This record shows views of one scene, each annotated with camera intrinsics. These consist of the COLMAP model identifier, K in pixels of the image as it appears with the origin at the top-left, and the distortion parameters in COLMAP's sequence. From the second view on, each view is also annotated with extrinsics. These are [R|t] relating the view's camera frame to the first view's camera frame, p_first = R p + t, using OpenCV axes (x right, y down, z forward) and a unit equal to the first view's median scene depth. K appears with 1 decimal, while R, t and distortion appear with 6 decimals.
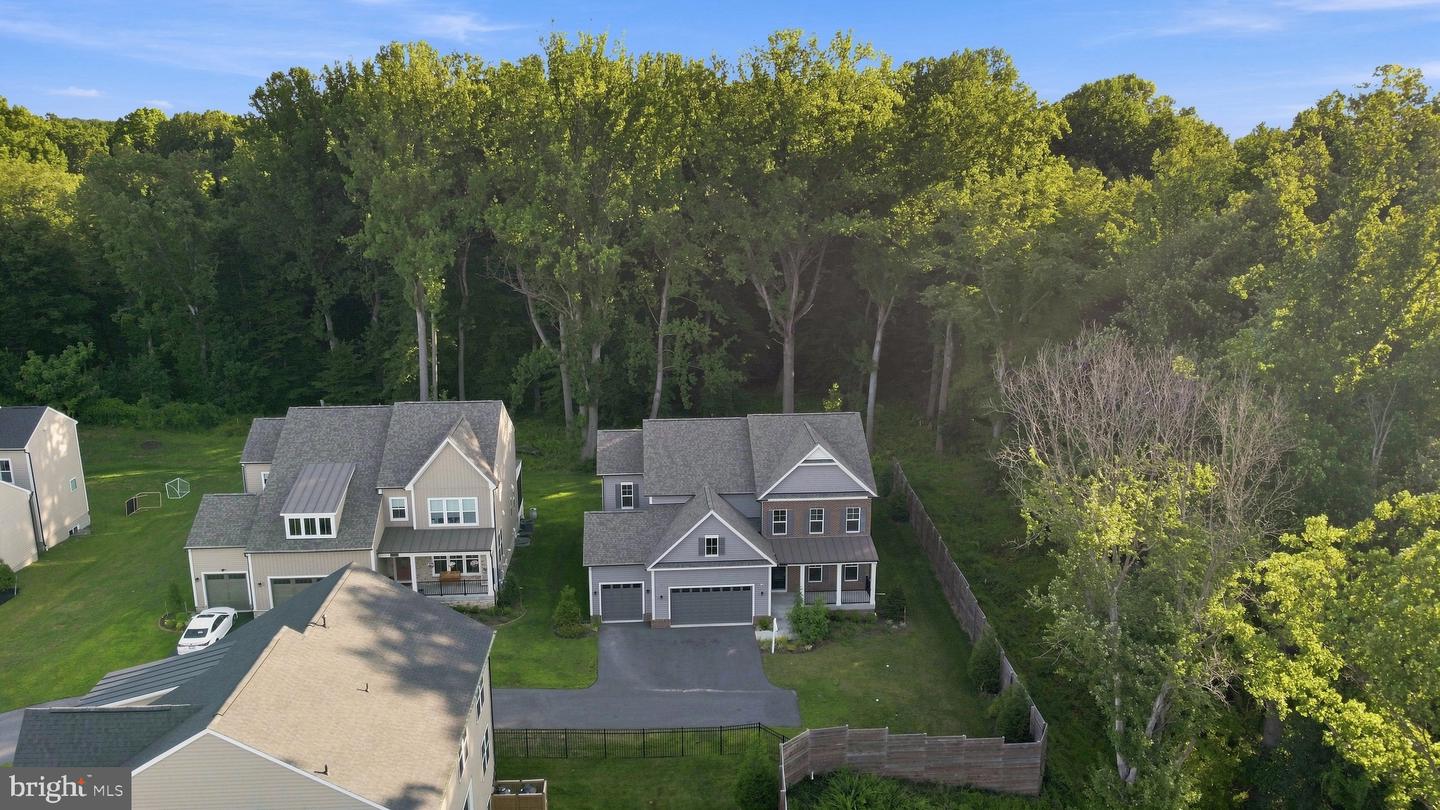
lens RADIAL K [[1063.7, 0, 723.2], [0, 1063.7, 406.0], [0, 0, 1]] dist [-0.005996, 0.005821]
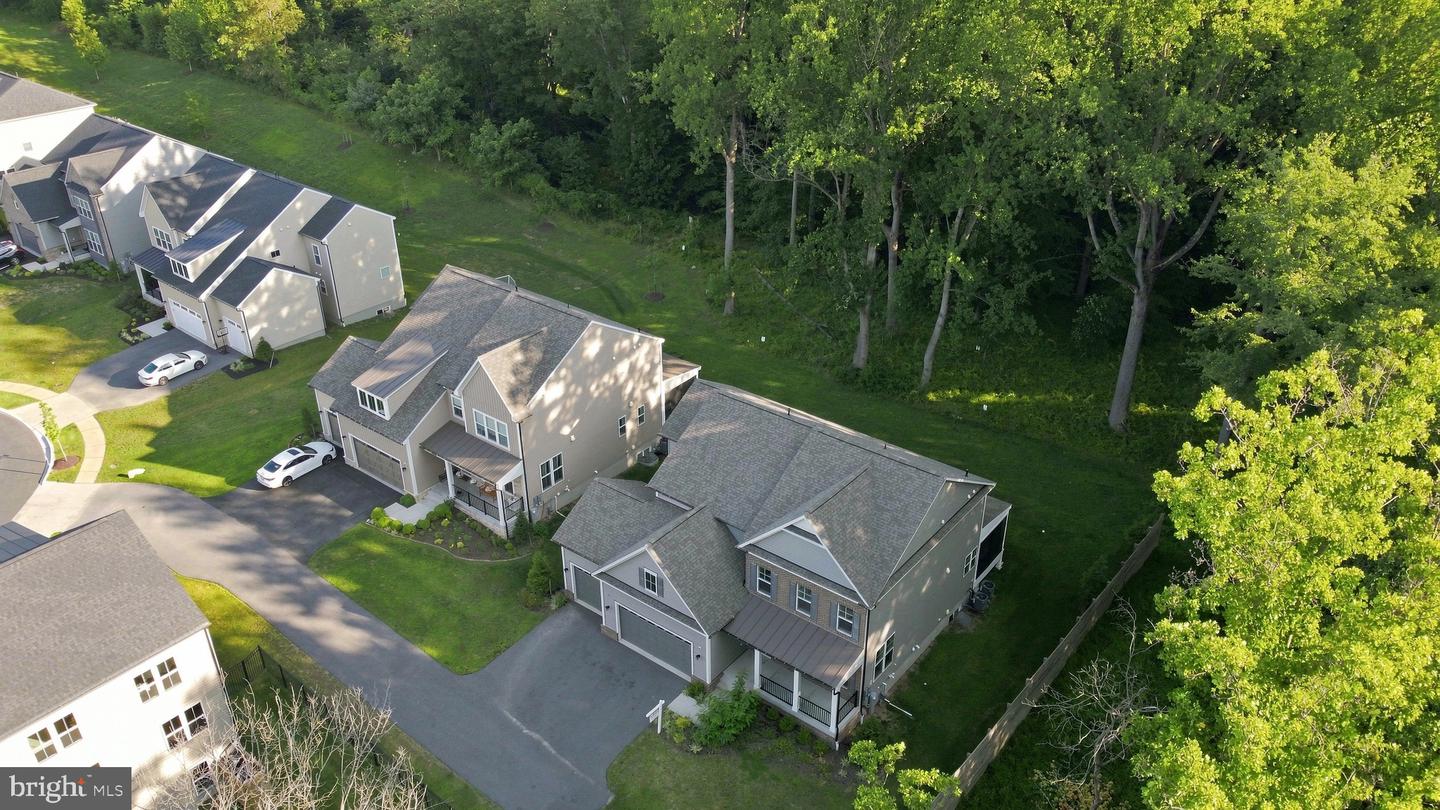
lens RADIAL K [[1063.7, 0, 716.5], [0, 1063.7, 408.7], [0, 0, 1]] dist [-0.005996, 0.005821]
pose [[0.734393, 0.329489, -0.593383, 0.453988], [-0.158714, 0.933391, 0.321855, -0.256771], [0.659907, -0.142190, 0.737771, 0.431034]]
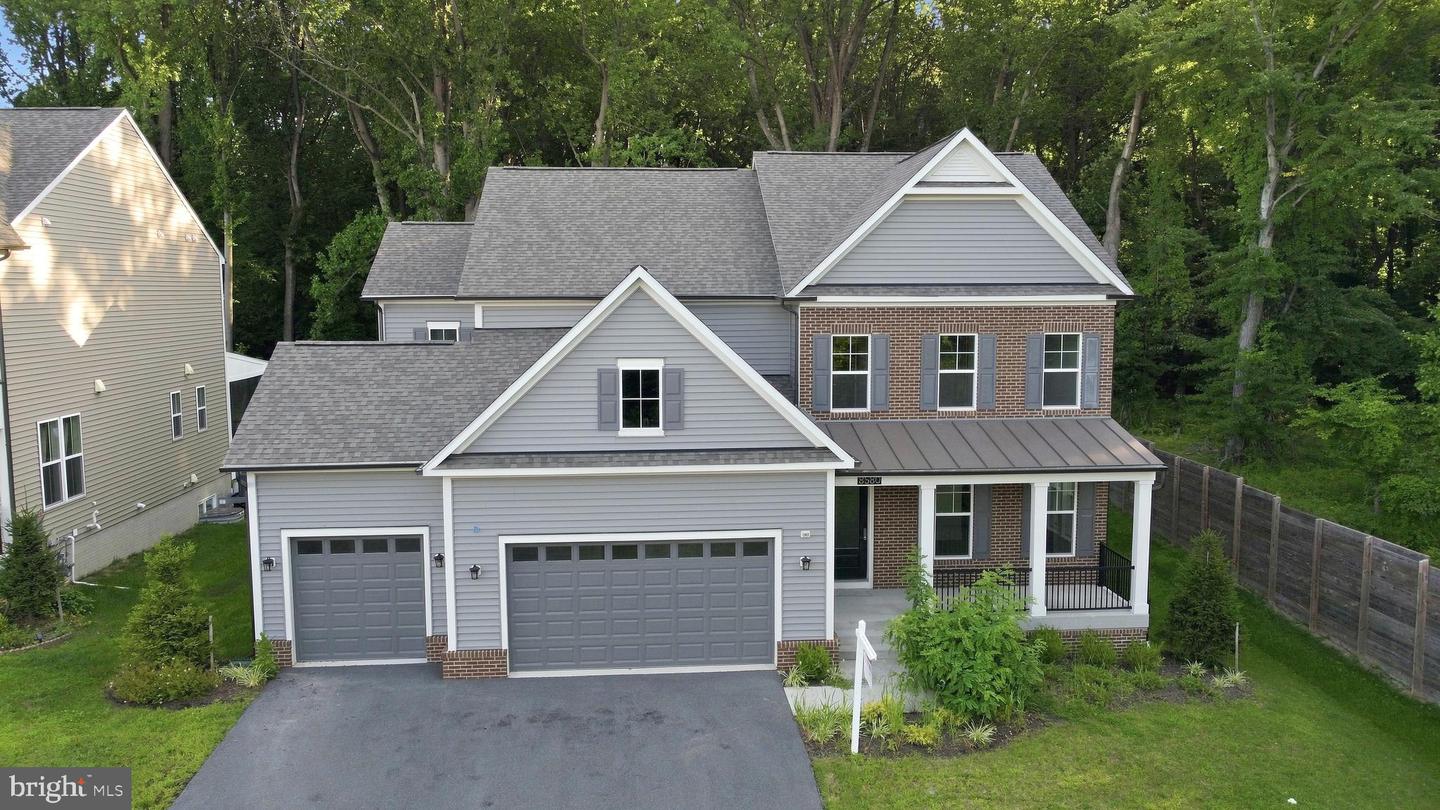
lens RADIAL K [[1063.7, 0, 718.8], [0, 1063.7, 406.5], [0, 0, 1]] dist [-0.005996, 0.005821]
pose [[0.999978, -0.003604, -0.005515, 0.012808], [0.002765, 0.989399, -0.145197, 0.172436], [0.005979, 0.145178, 0.989387, 0.674392]]
